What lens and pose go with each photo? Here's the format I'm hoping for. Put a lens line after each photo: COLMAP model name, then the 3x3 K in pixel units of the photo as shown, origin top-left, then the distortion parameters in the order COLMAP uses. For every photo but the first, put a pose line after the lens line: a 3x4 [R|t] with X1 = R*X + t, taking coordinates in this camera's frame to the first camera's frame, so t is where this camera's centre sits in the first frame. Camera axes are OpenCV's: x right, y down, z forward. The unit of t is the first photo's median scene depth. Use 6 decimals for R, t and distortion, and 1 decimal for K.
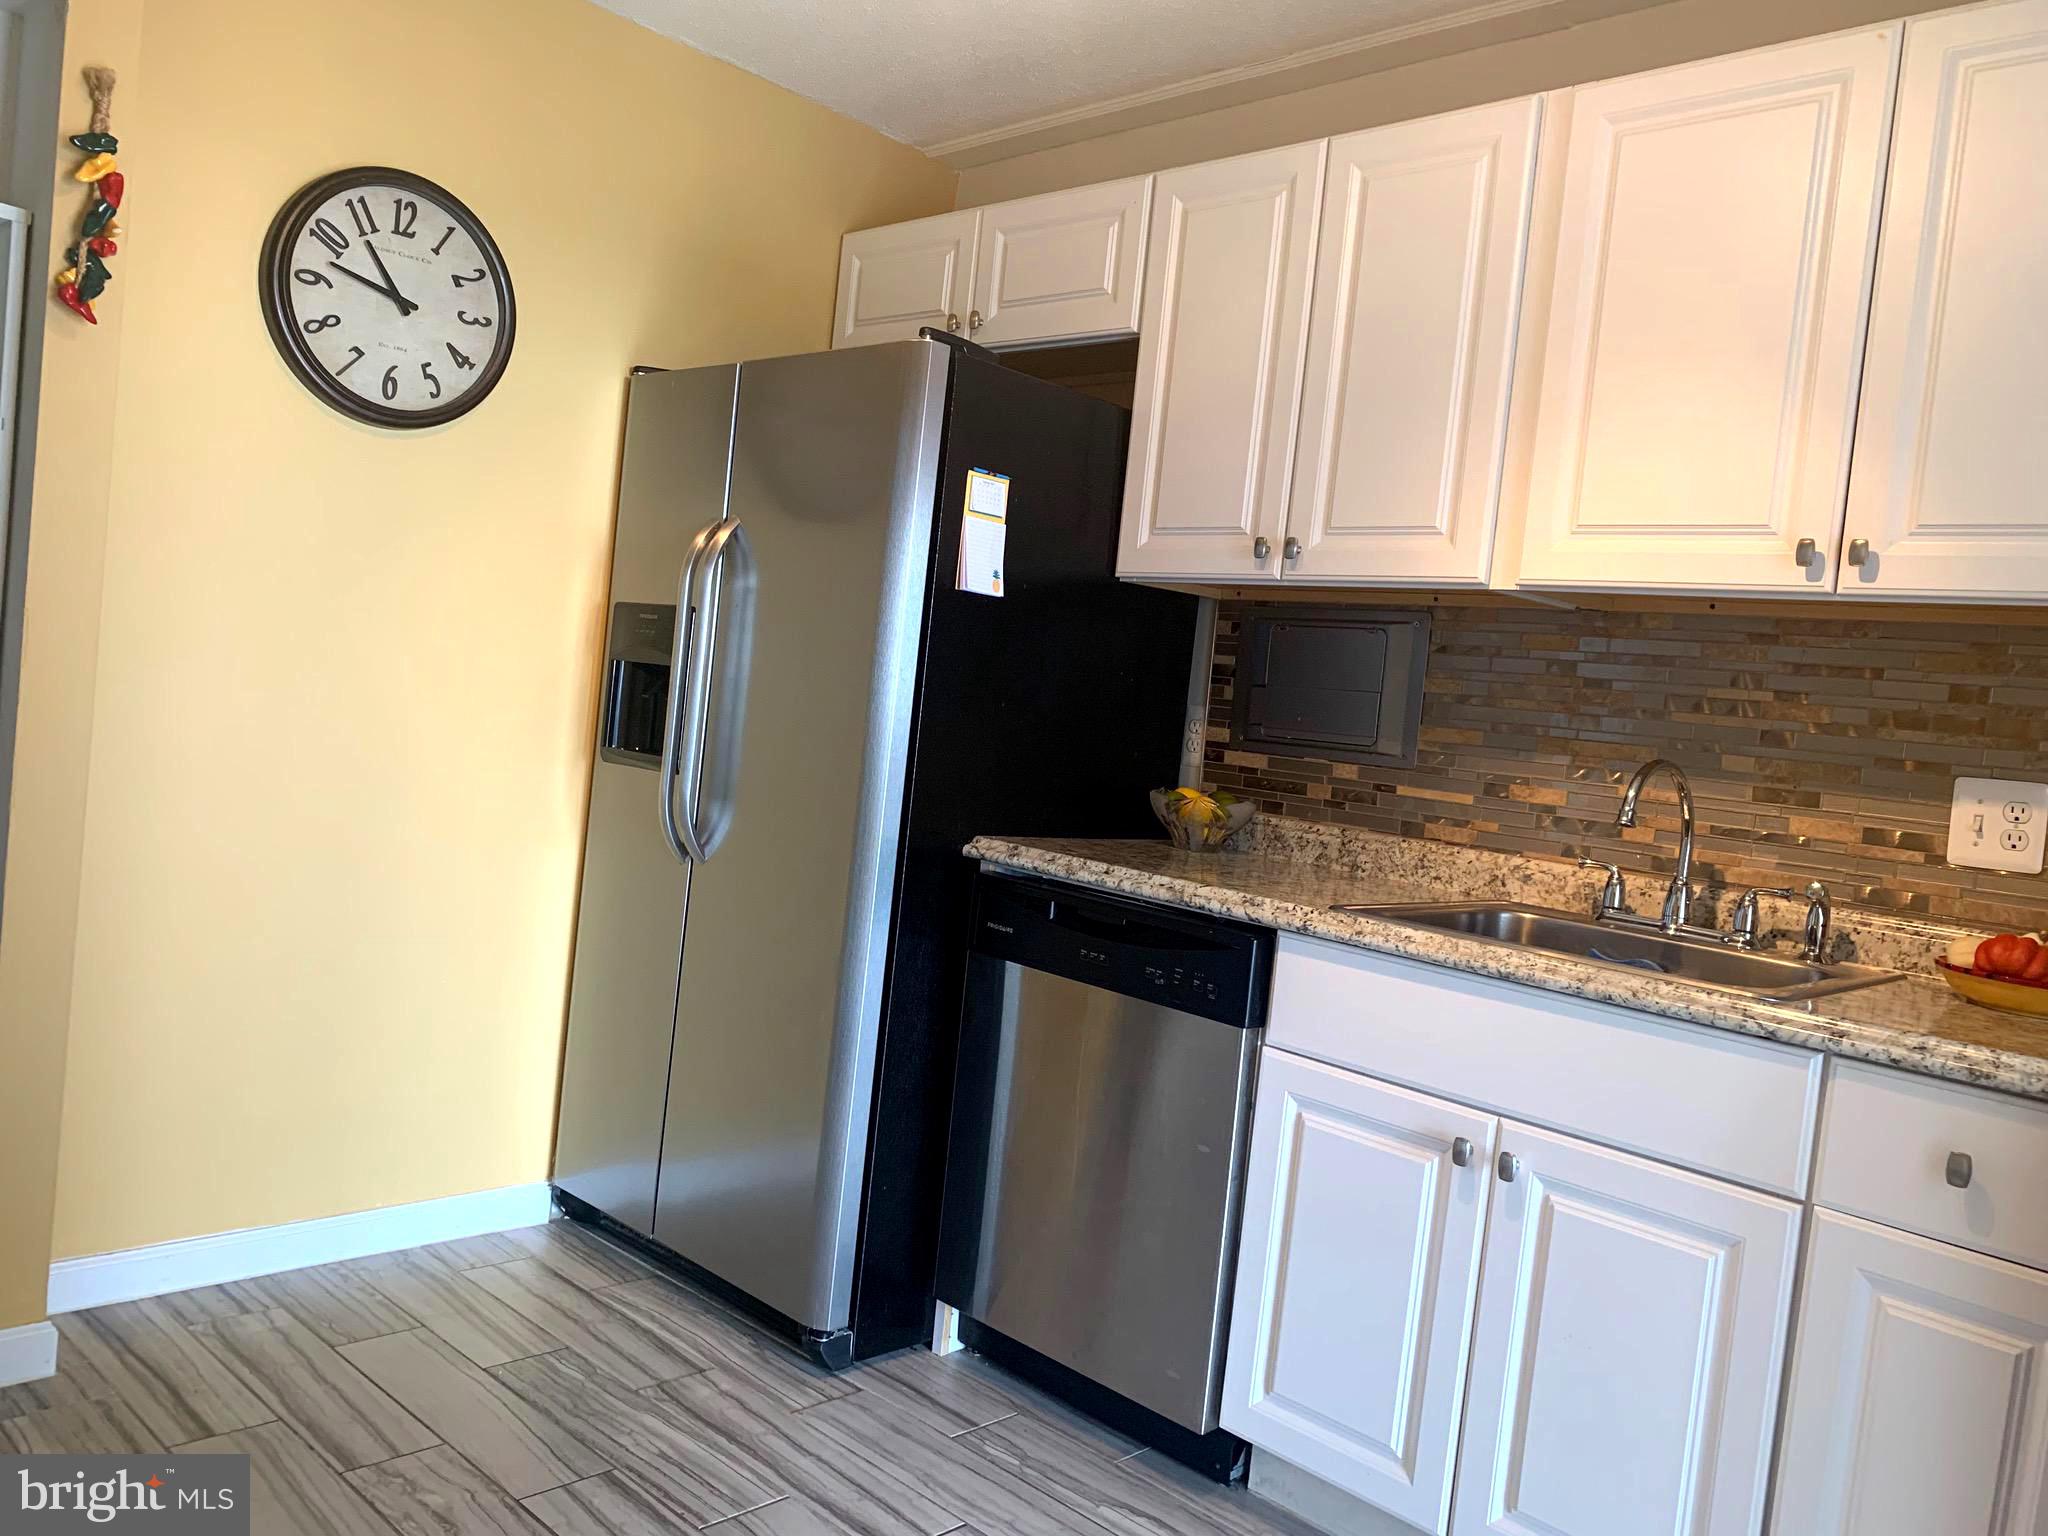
lens RADIAL K [[1566.0, 0, 1026.7], [0, 1566.0, 762.6], [0, 0, 1]] dist [0.040193, -0.045049]
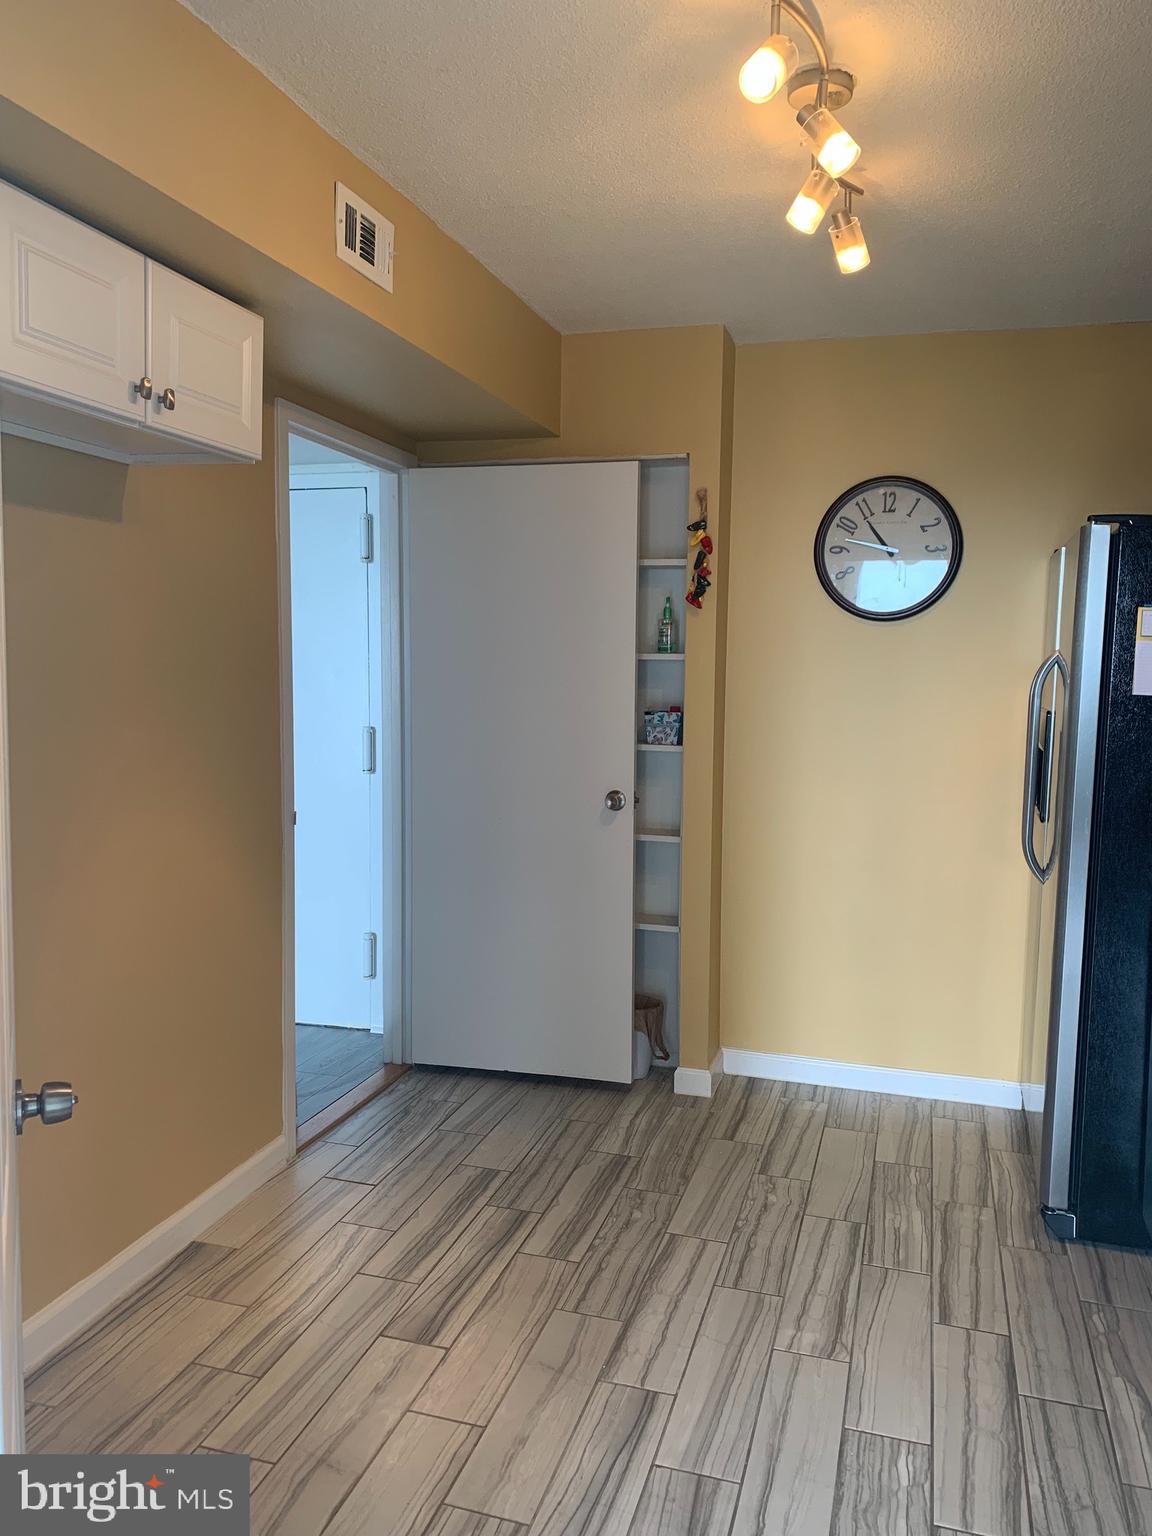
lens RADIAL K [[1174.5, 0, 580.7], [0, 1174.5, 764.8], [0, 0, 1]] dist [0.040193, -0.045049]
pose [[0.456923, -0.011296, -0.889435, 0.656150], [-0.004578, 0.999876, -0.015051, -0.032943], [0.889495, 0.010949, 0.456815, 0.102538]]
